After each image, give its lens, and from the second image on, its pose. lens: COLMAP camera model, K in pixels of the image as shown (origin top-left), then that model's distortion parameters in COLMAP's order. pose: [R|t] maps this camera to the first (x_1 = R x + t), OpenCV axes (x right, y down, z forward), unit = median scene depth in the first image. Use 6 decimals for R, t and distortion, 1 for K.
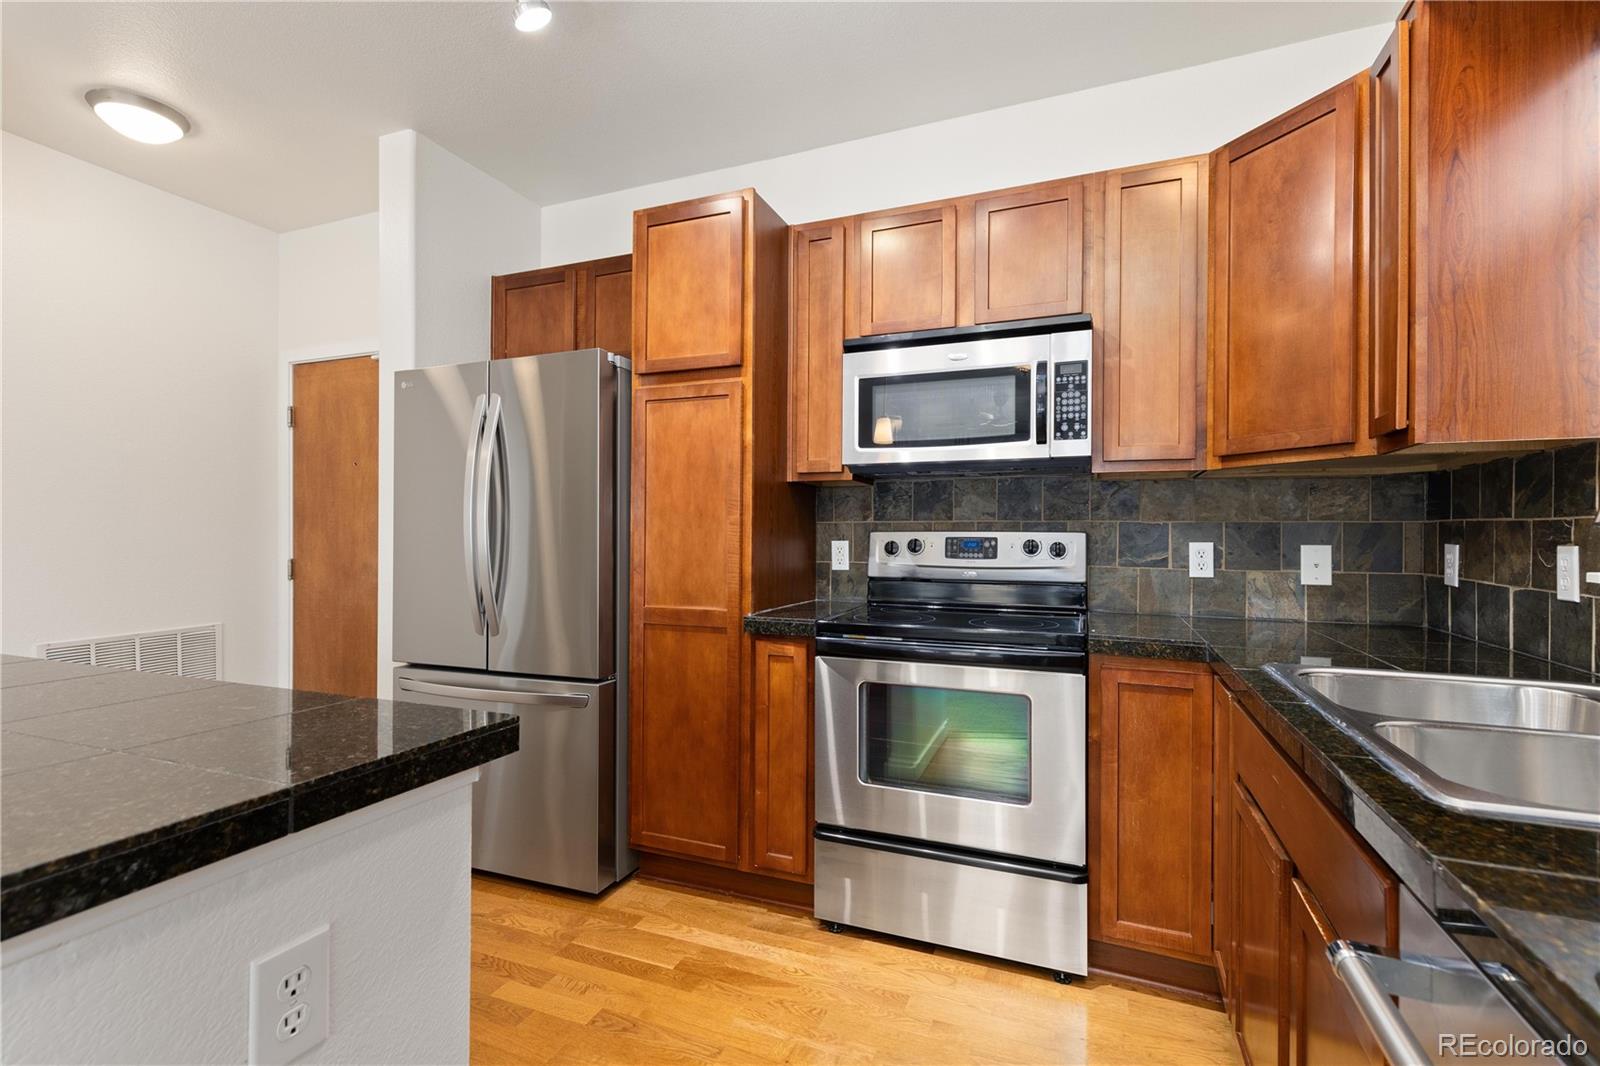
lens RADIAL K [[733.4, 0, 789.7], [0, 733.4, 534.0], [0, 0, 1]] dist [0.015028, -0.003698]
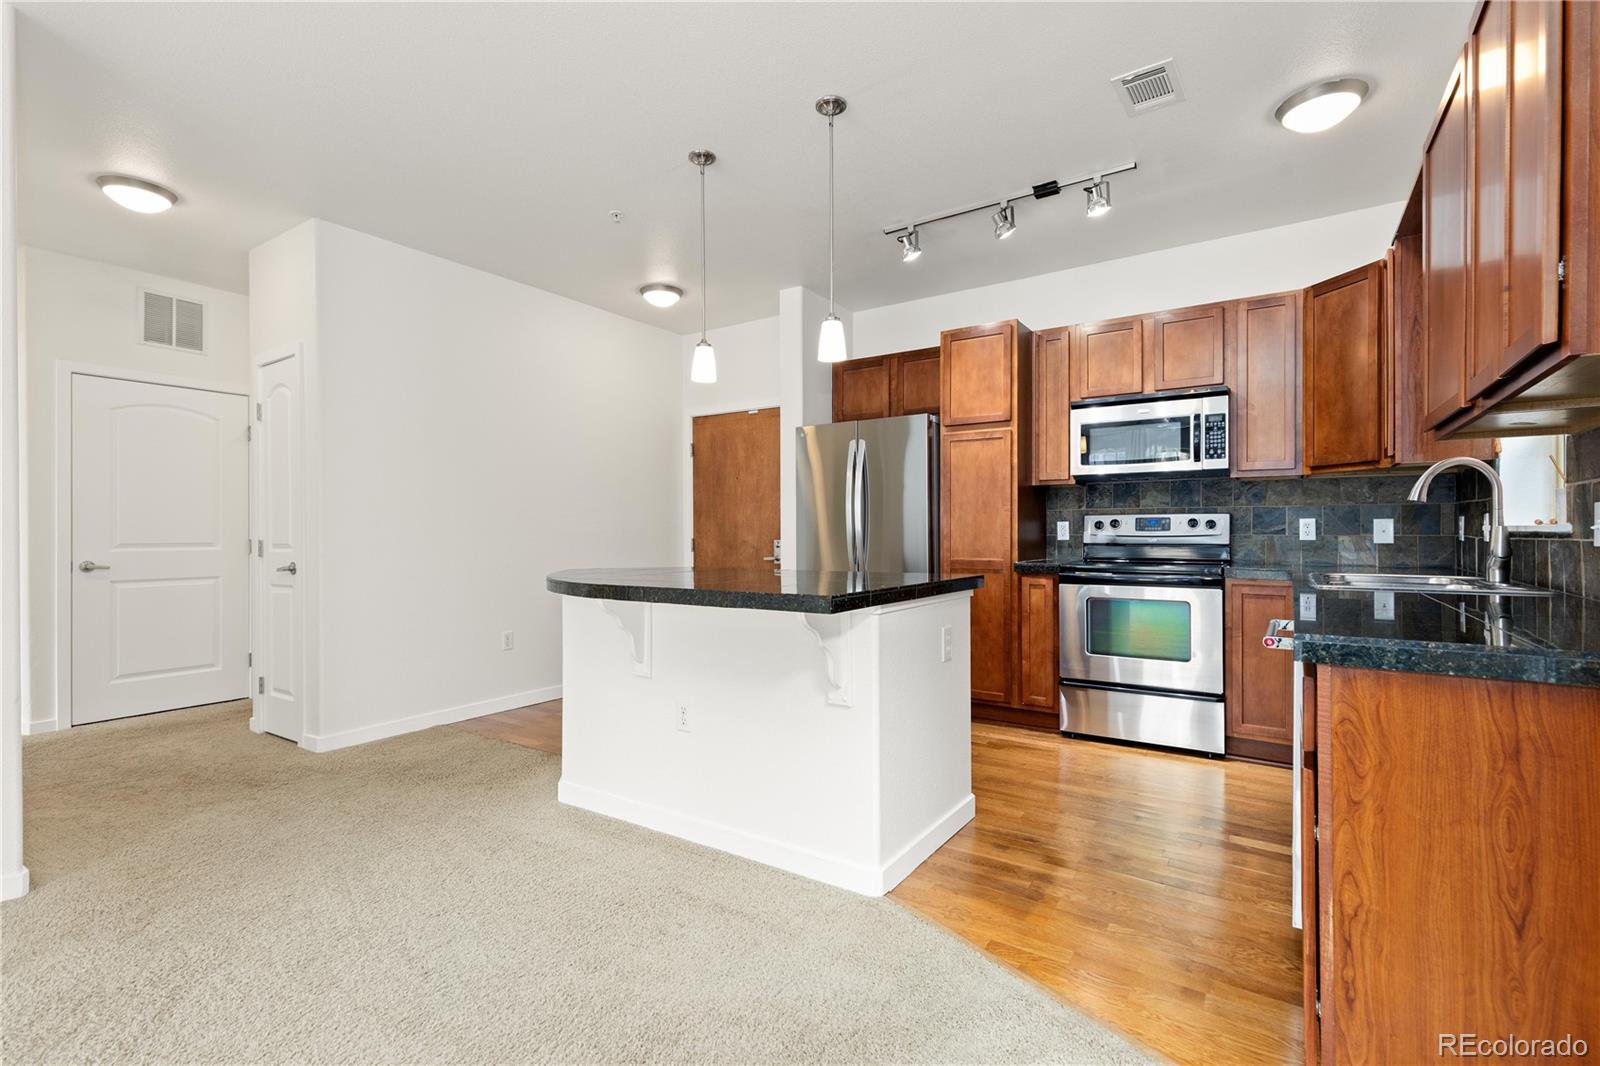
lens RADIAL K [[733.4, 0, 793.8], [0, 733.4, 531.7], [0, 0, 1]] dist [0.015028, -0.003698]
pose [[0.979557, -0.006872, -0.201047, -0.225550], [0.006690, 0.999976, -0.001583, 0.036531], [0.201053, 0.000206, 0.979580, -0.835344]]
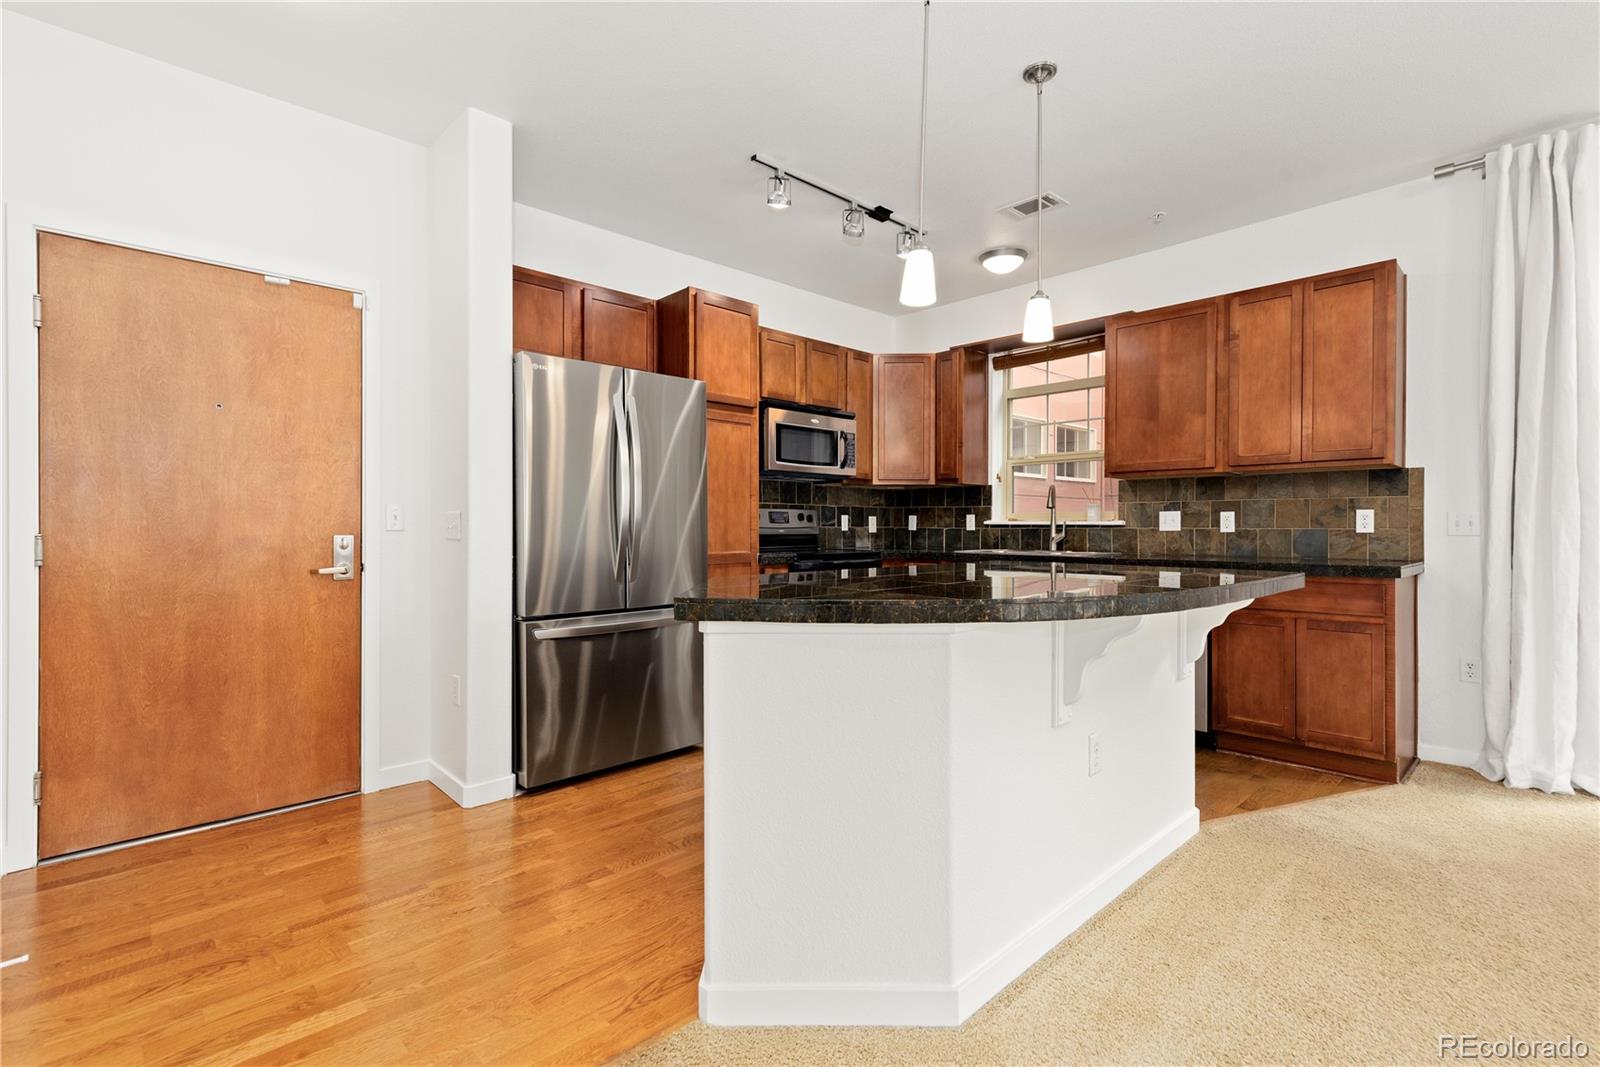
lens RADIAL K [[733.4, 0, 796.7], [0, 733.4, 530.2], [0, 0, 1]] dist [0.015028, -0.003698]
pose [[0.409994, -0.007555, 0.912057, -1.599578], [-0.000054, 0.999965, 0.008308, 0.040013], [-0.912088, -0.003456, 0.409979, 0.219482]]
